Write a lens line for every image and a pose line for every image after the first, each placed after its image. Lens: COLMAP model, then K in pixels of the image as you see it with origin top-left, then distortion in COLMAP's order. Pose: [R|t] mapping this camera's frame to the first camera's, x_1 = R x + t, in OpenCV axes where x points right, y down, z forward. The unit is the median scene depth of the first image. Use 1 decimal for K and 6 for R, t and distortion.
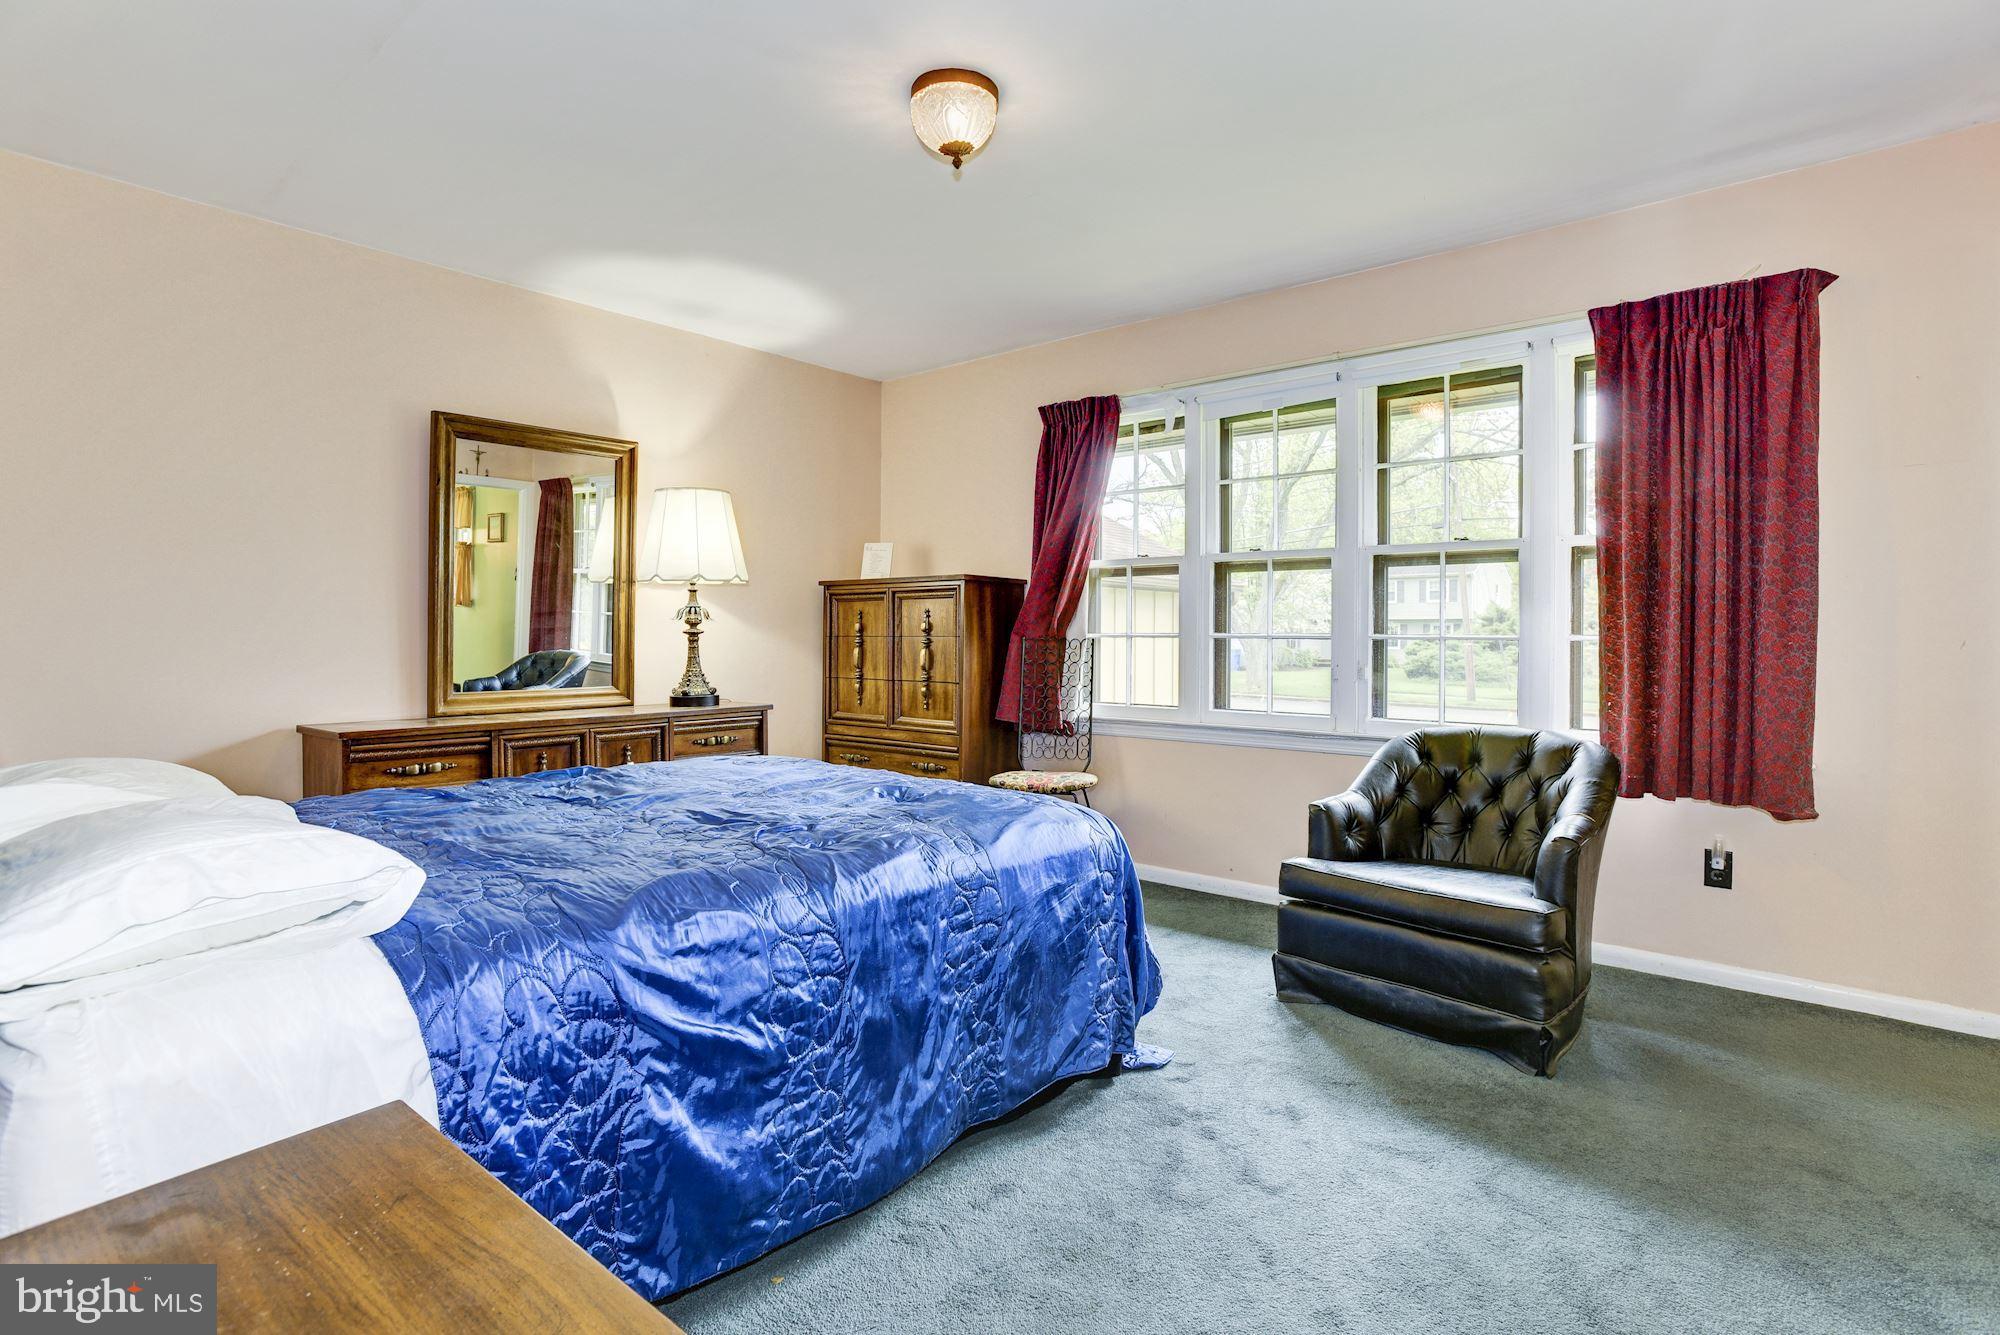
lens RADIAL K [[1008.7, 0, 998.2], [0, 1008.7, 661.8], [0, 0, 1]] dist [-0.047661, 0.027256]
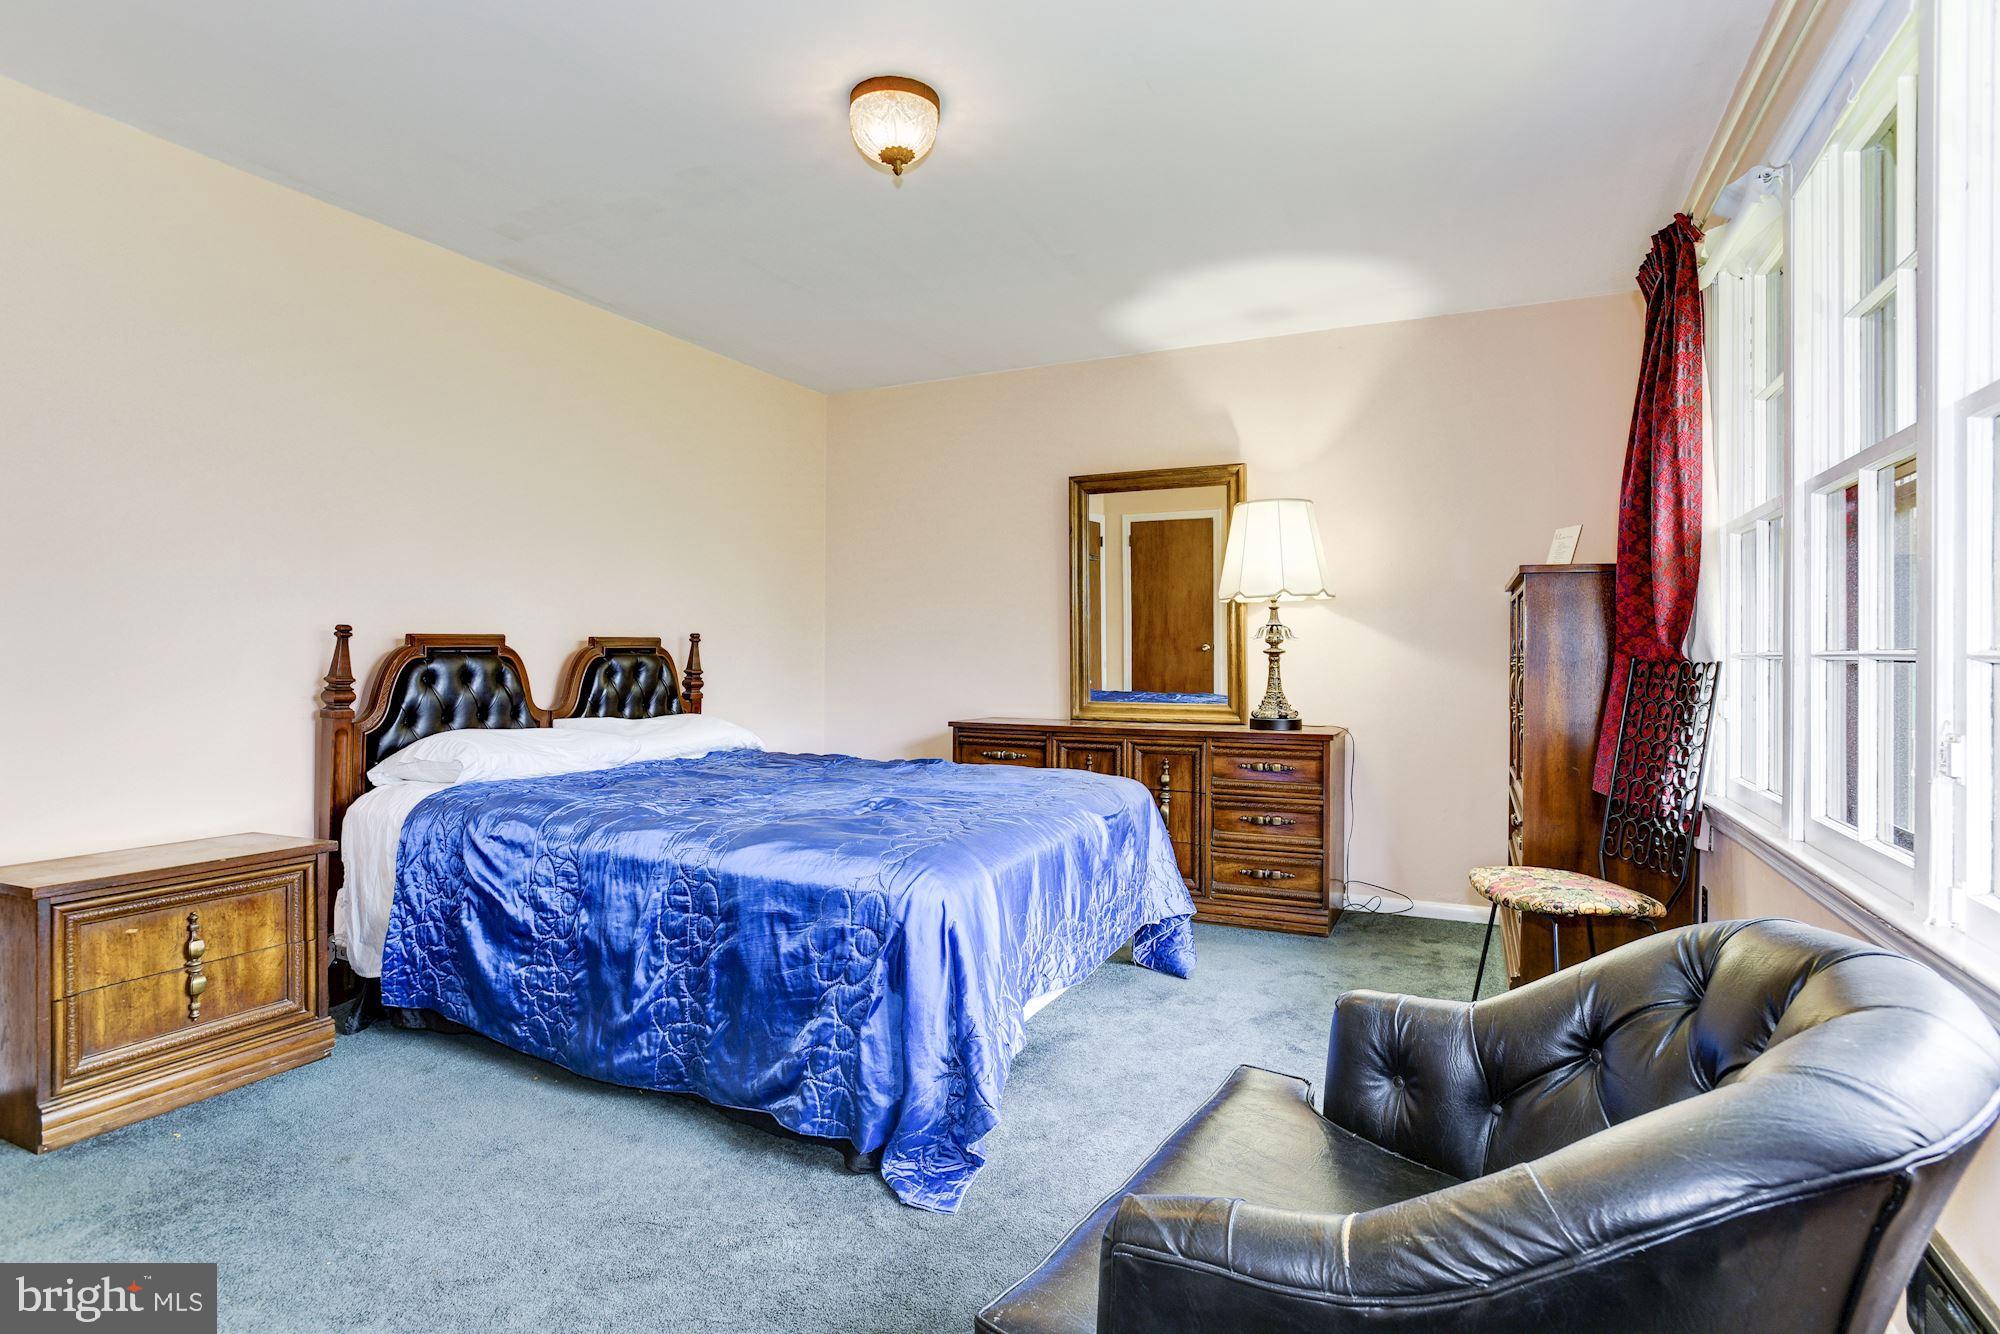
lens RADIAL K [[1008.7, 0, 998.2], [0, 1008.7, 661.3], [0, 0, 1]] dist [-0.047661, 0.027256]
pose [[0.220450, 0.004362, -0.975389, 0.938187], [-0.028092, 0.999604, -0.001879, -0.018905], [0.974994, 0.027815, 0.220485, 0.892970]]
